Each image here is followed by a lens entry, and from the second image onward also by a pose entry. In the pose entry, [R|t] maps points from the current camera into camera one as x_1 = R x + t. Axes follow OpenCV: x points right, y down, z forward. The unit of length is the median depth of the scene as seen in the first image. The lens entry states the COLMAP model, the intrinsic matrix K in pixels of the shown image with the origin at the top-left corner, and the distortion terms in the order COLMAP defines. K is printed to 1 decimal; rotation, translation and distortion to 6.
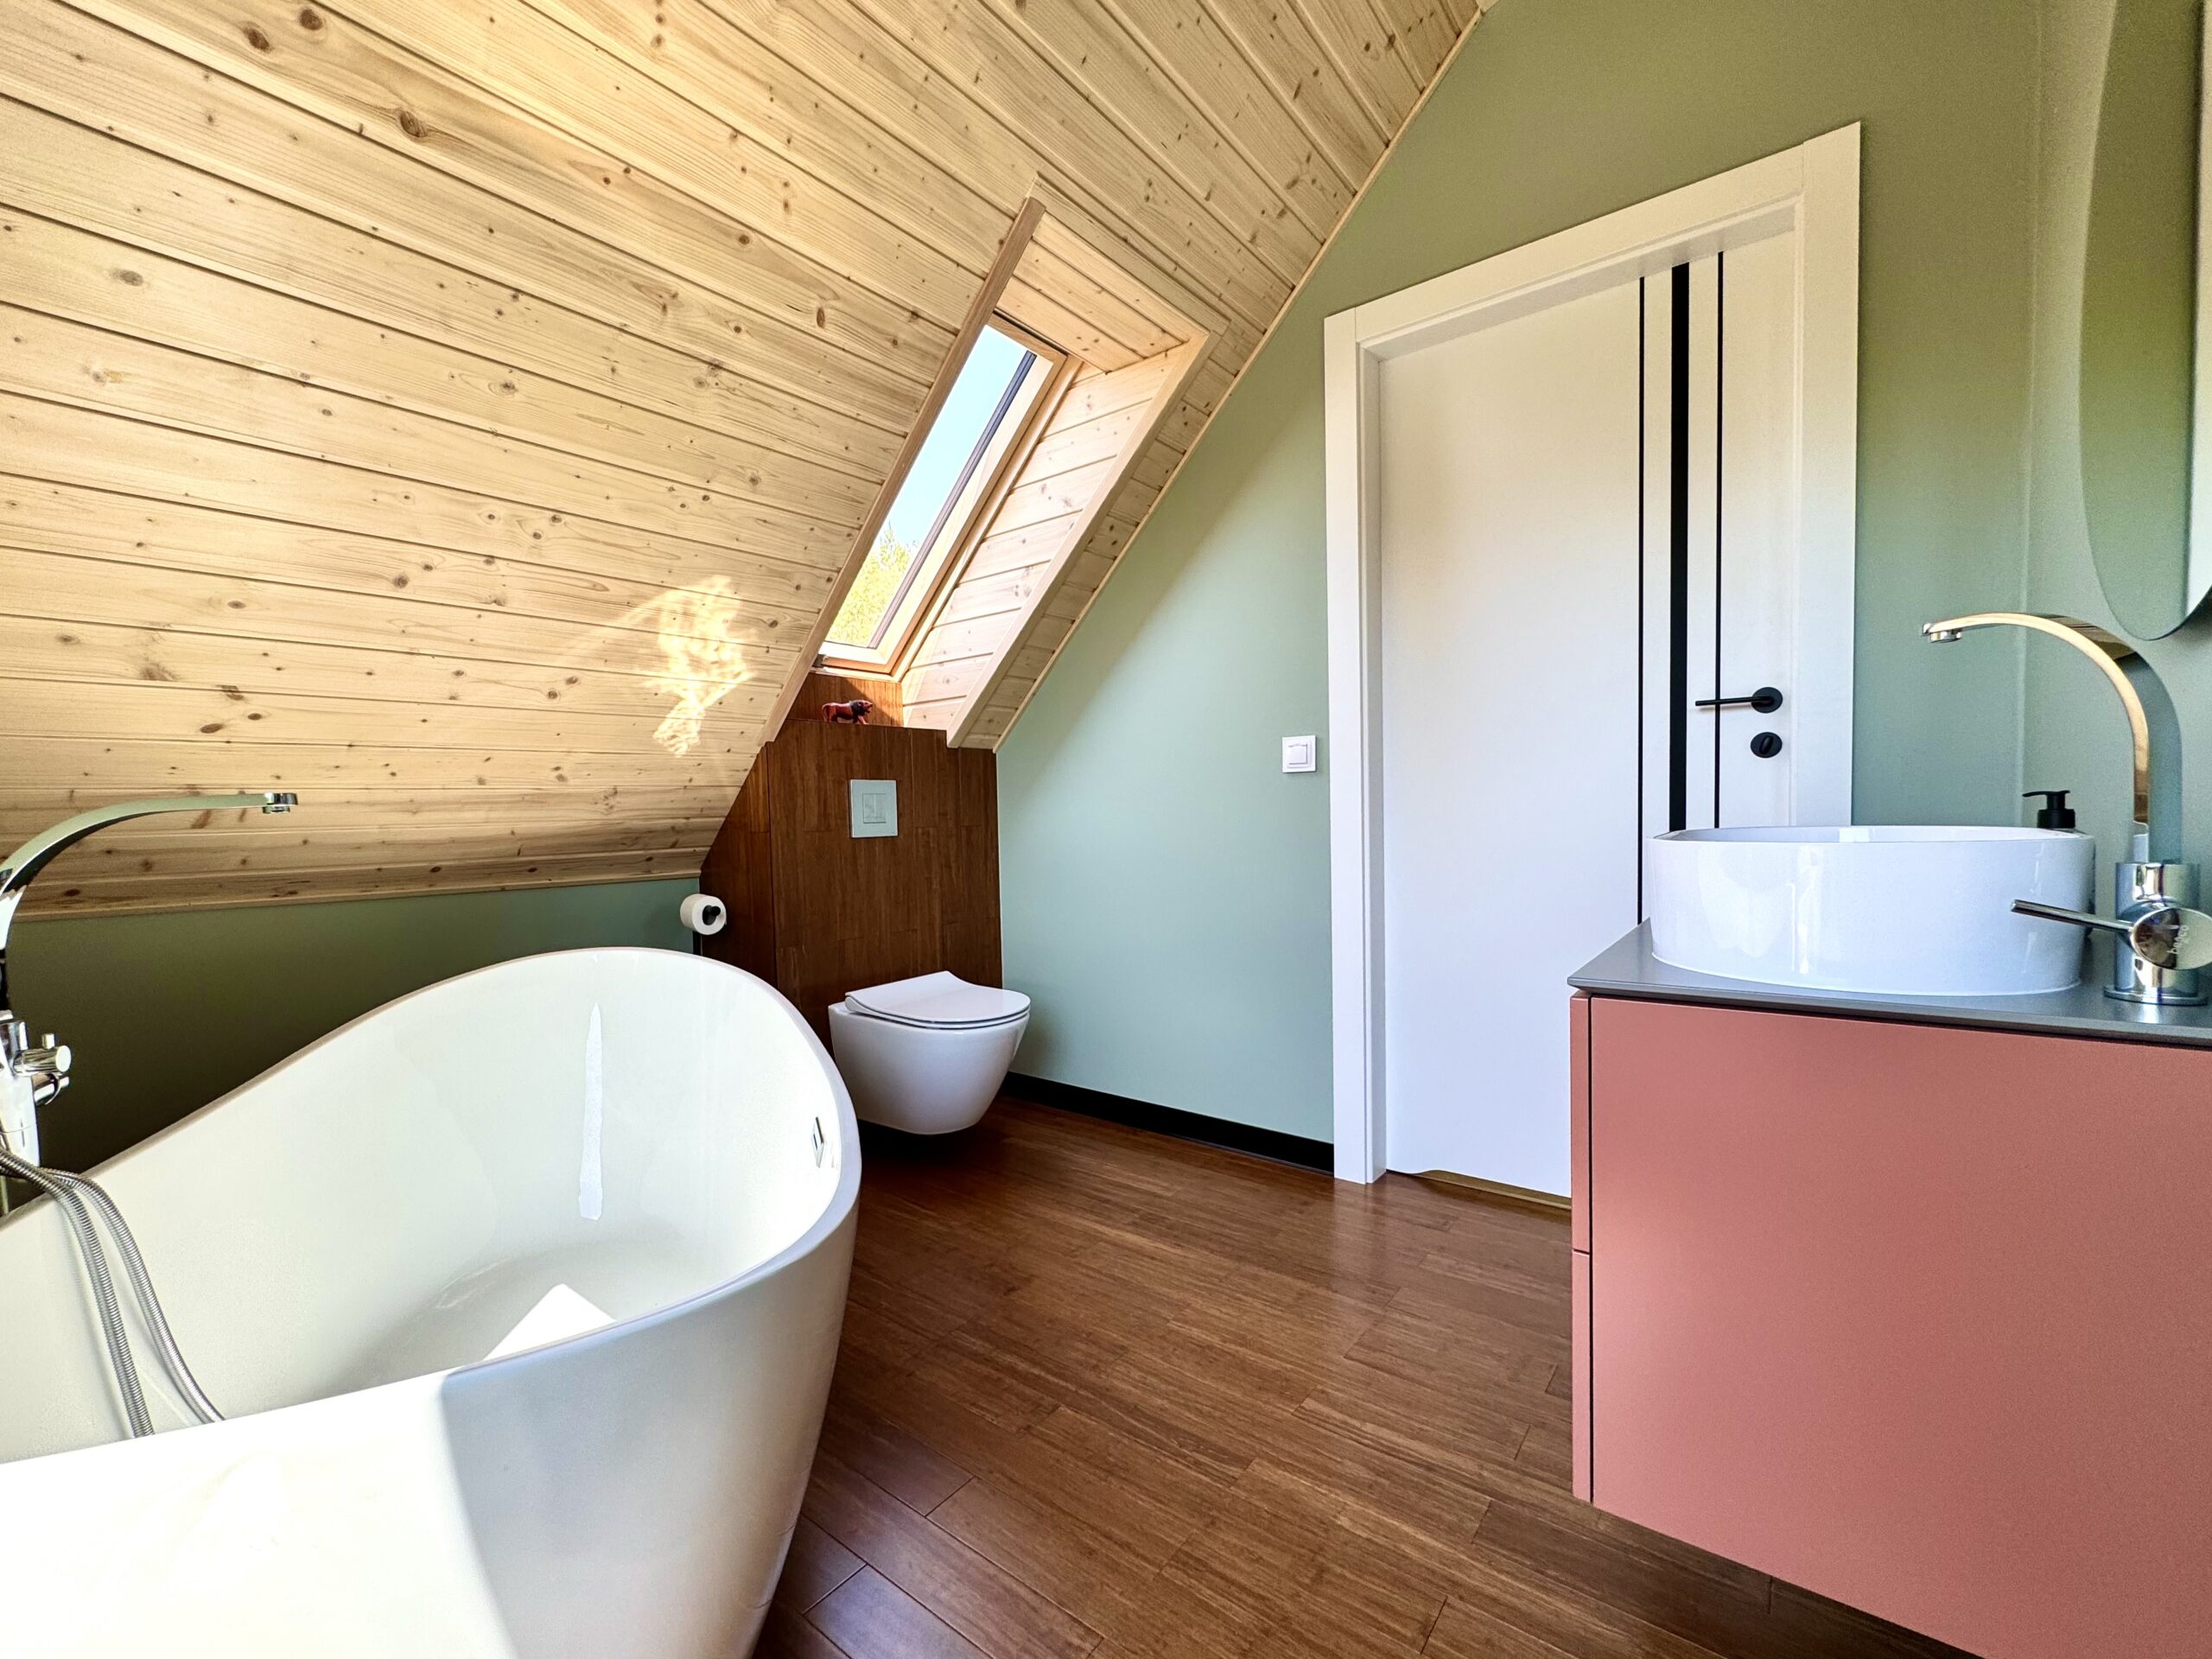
lens RADIAL K [[895.9, 0, 1117.3], [0, 895.9, 838.8], [0, 0, 1]] dist [0.001738, 0.000139]
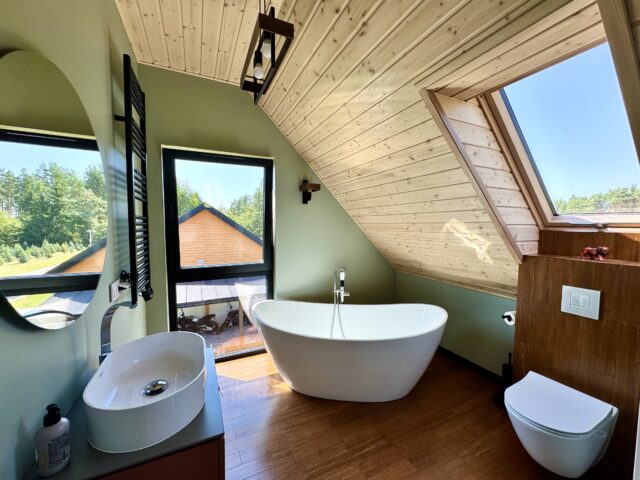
lens RADIAL K [[259.2, 0, 322.5], [0, 259.2, 239.5], [0, 0, 1]] dist [0.001738, 0.000139]
pose [[-0.438147, 0.069240, -0.896232, 0.706095], [-0.040383, 0.994506, 0.096575, -0.291956], [0.897996, 0.078506, -0.432944, 1.004031]]
